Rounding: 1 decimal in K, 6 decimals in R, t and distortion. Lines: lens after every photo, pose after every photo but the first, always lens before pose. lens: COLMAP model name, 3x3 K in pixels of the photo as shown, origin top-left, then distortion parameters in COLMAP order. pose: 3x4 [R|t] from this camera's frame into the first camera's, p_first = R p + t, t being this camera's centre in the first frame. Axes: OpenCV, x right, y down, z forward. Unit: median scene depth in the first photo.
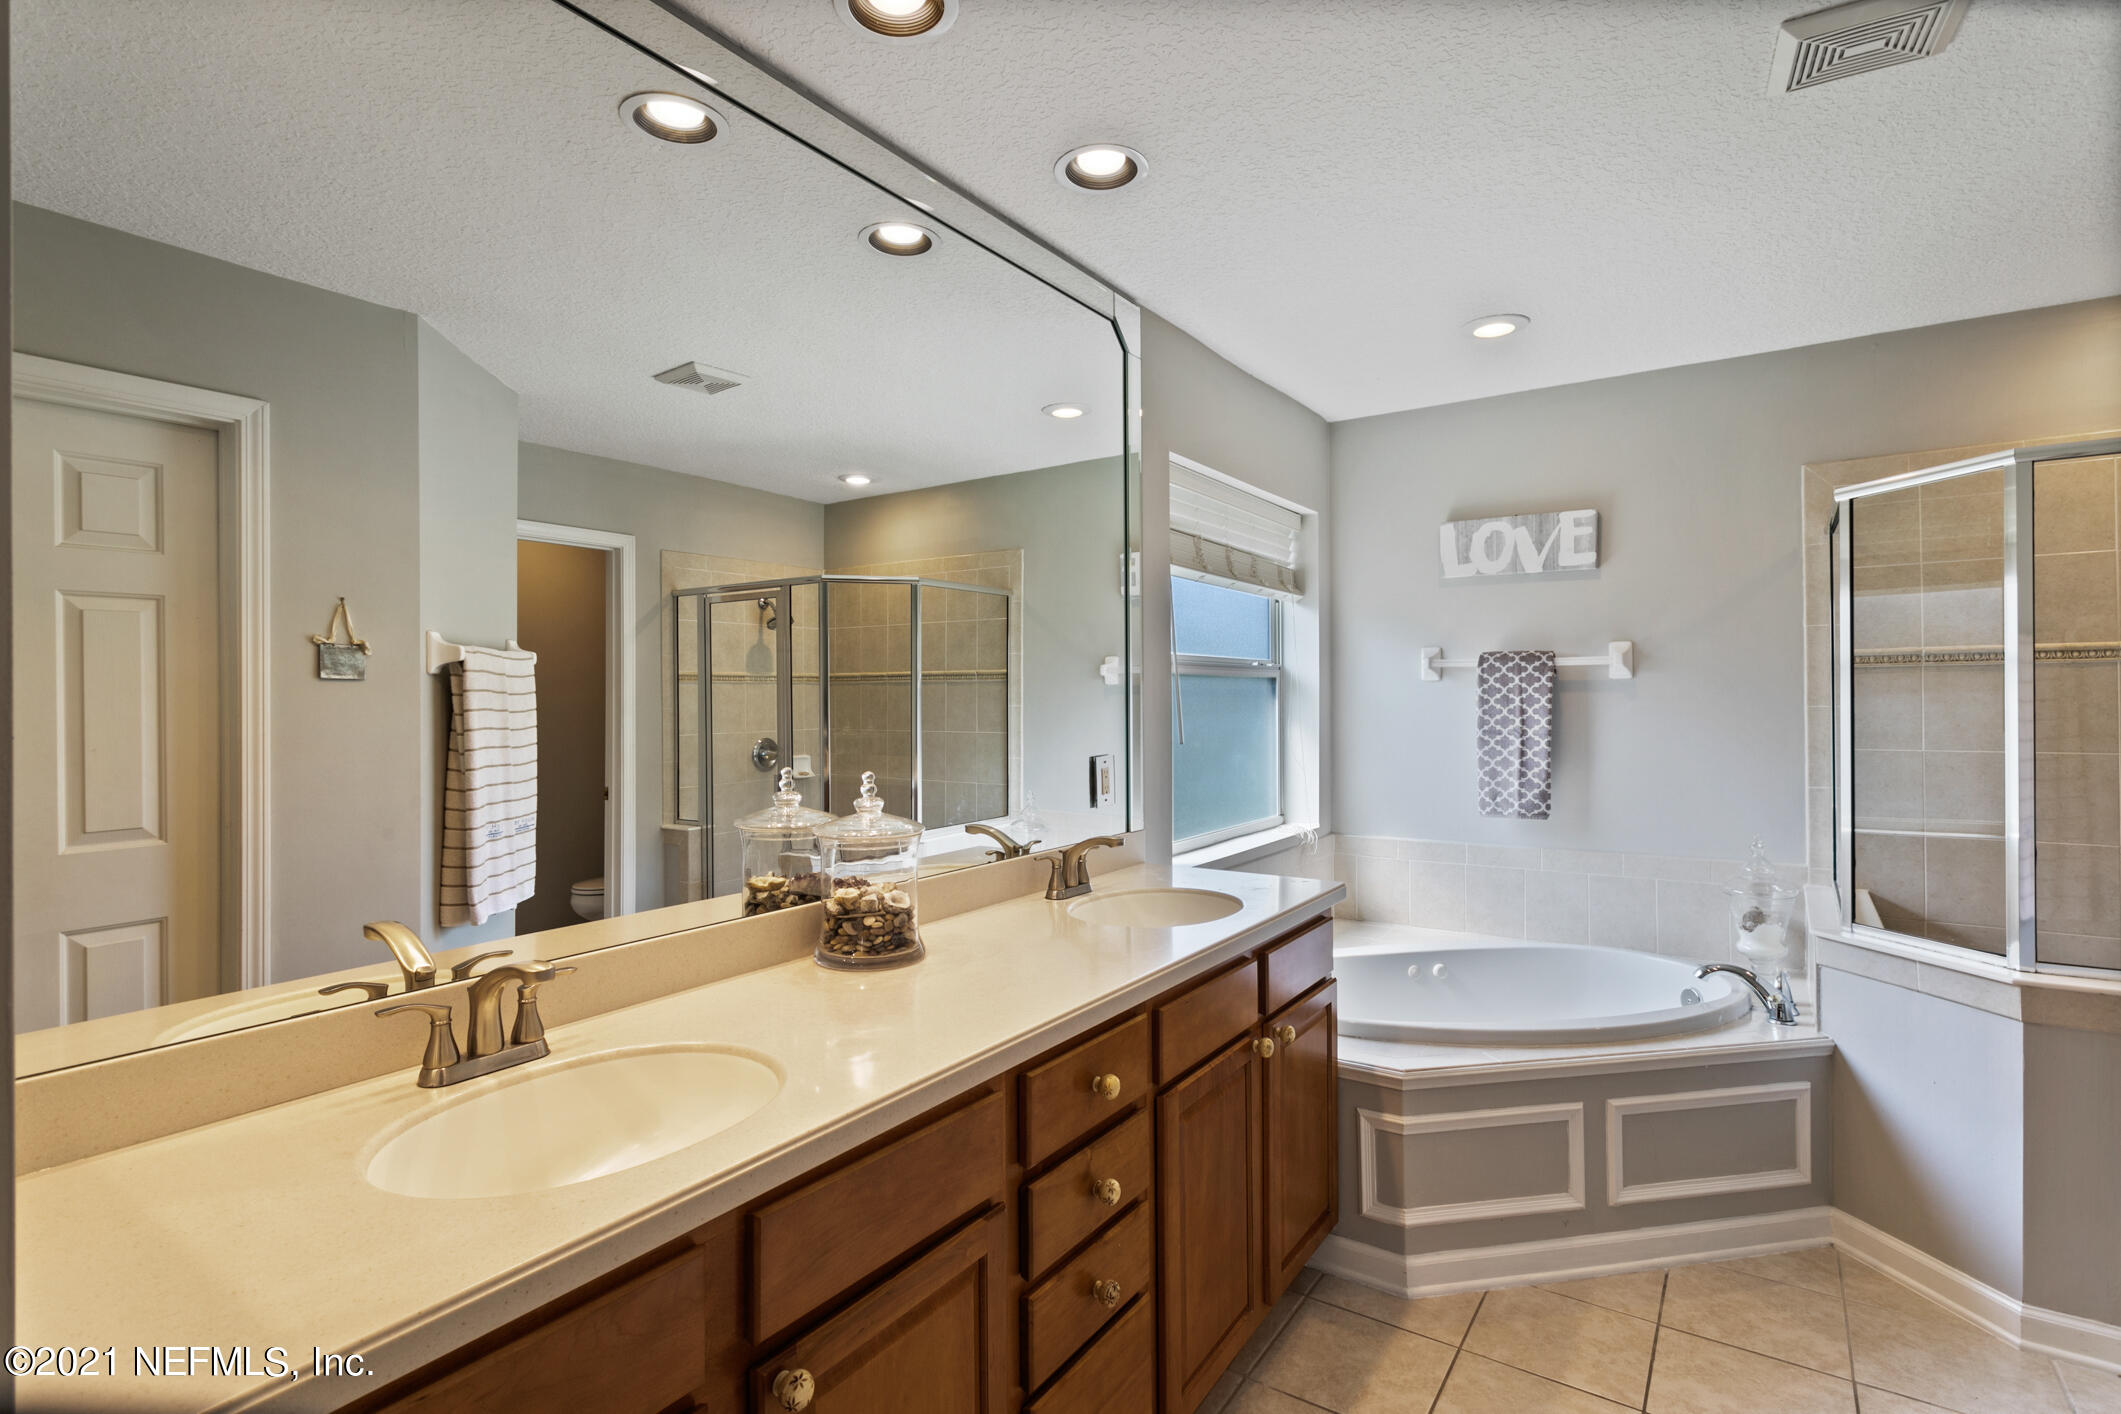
lens RADIAL K [[1039.1, 0, 1050.7], [0, 1039.1, 690.8], [0, 0, 1]] dist [-0.001523, 0.003463]
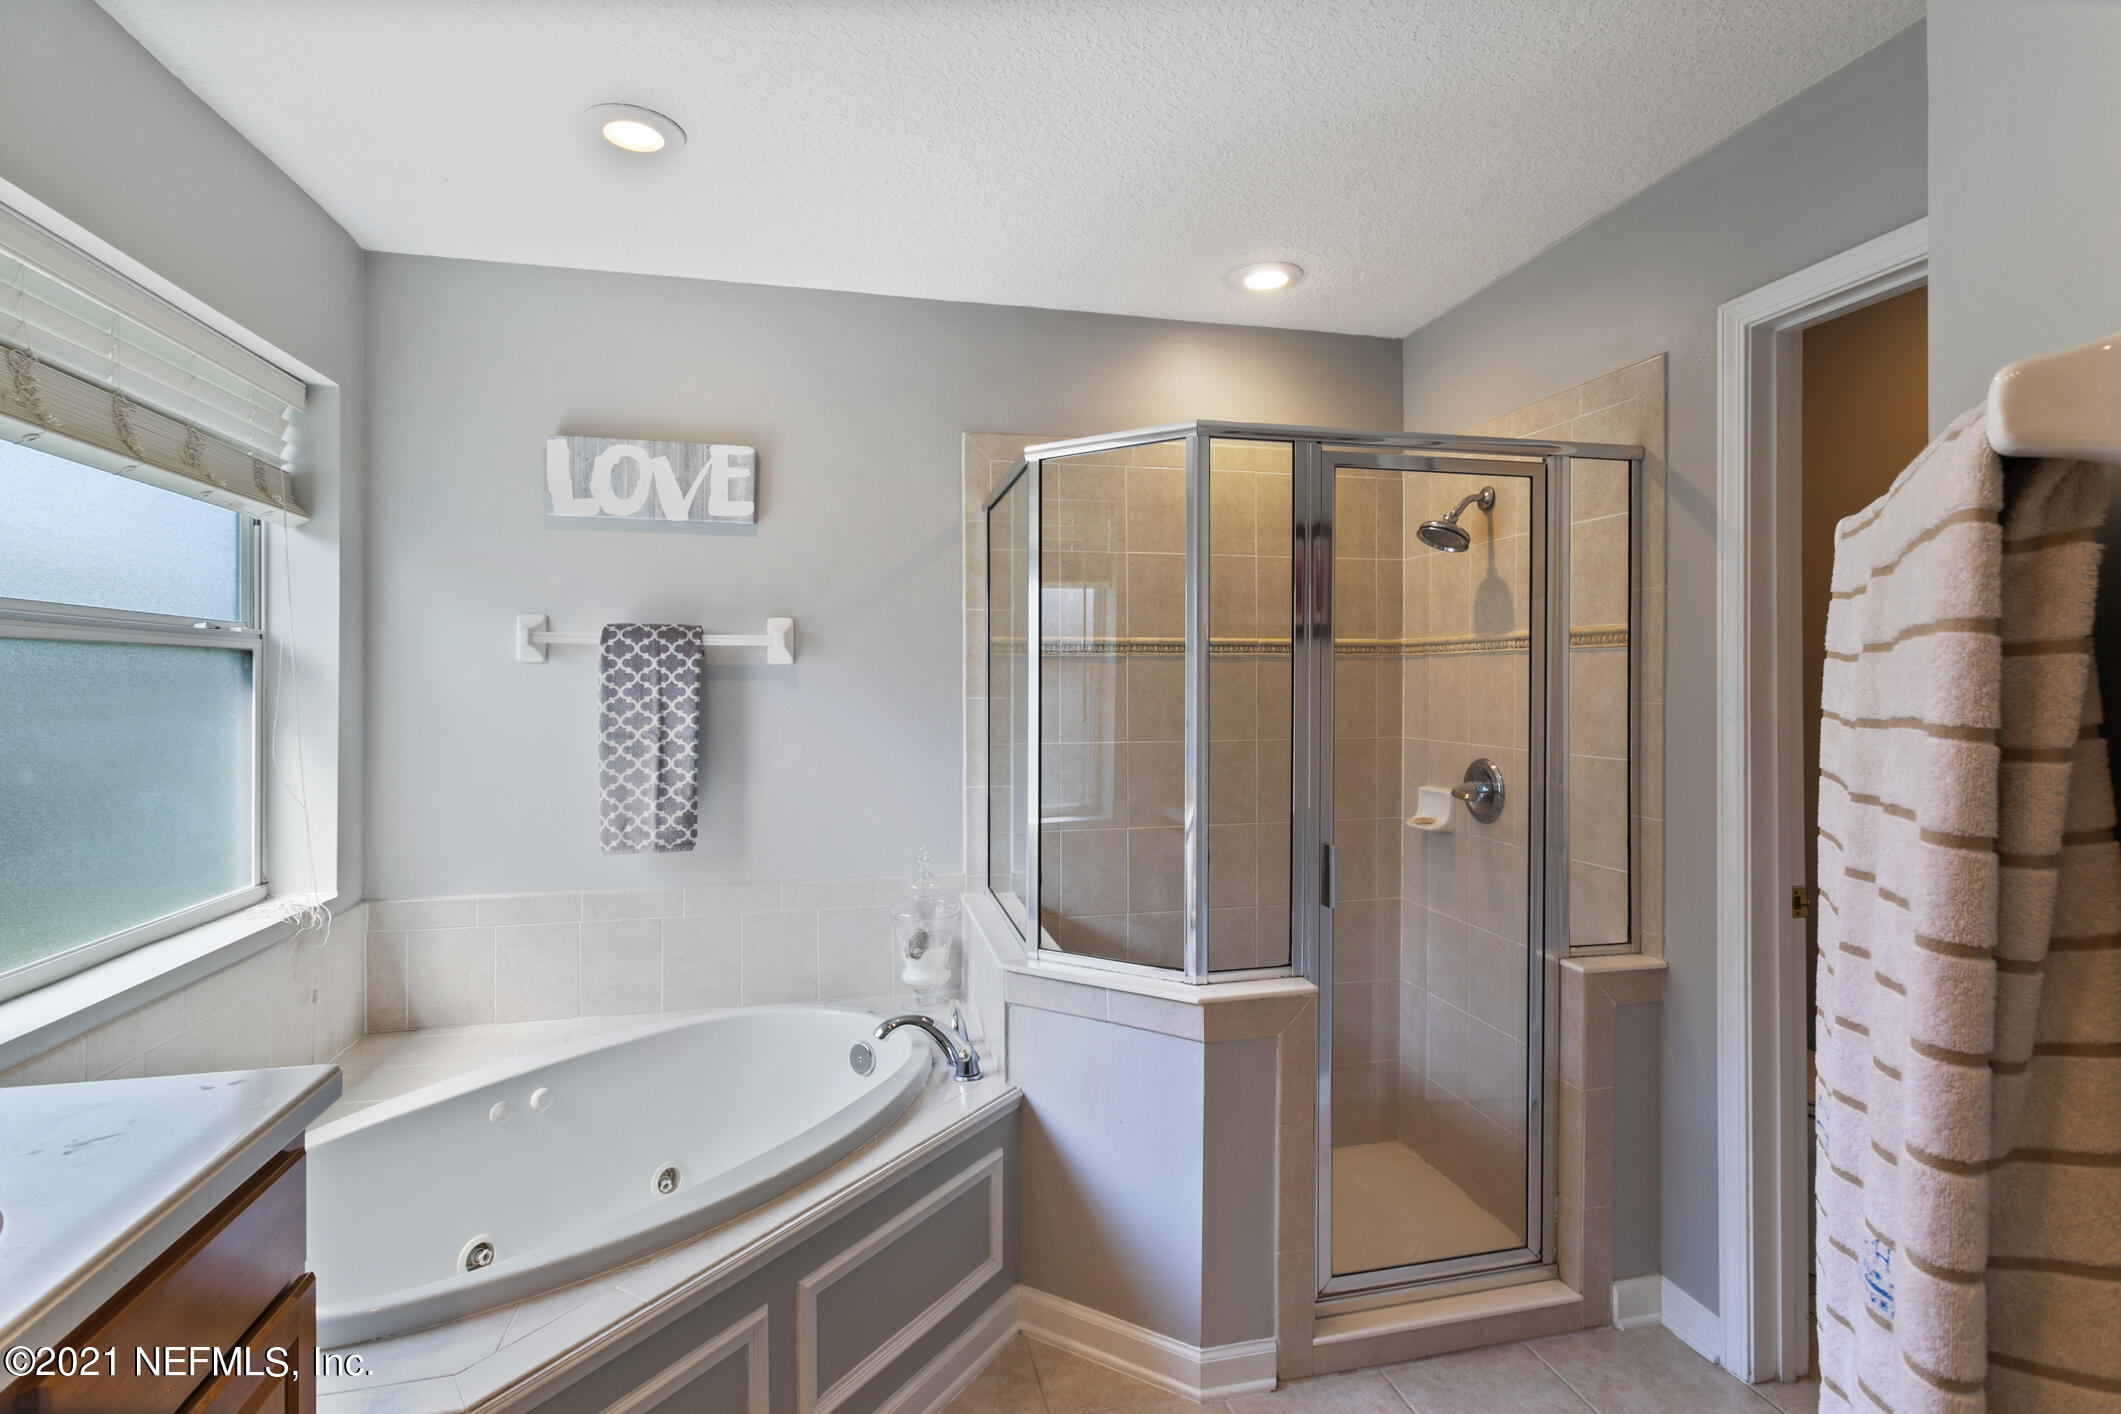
lens RADIAL K [[1039.1, 0, 1057.4], [0, 1039.1, 687.6], [0, 0, 1]] dist [-0.001523, 0.003463]
pose [[0.684052, 0.004724, 0.729418, 0.110444], [-0.008844, 0.999959, 0.001818, 0.002871], [-0.729380, -0.007695, 0.684066, 0.295401]]
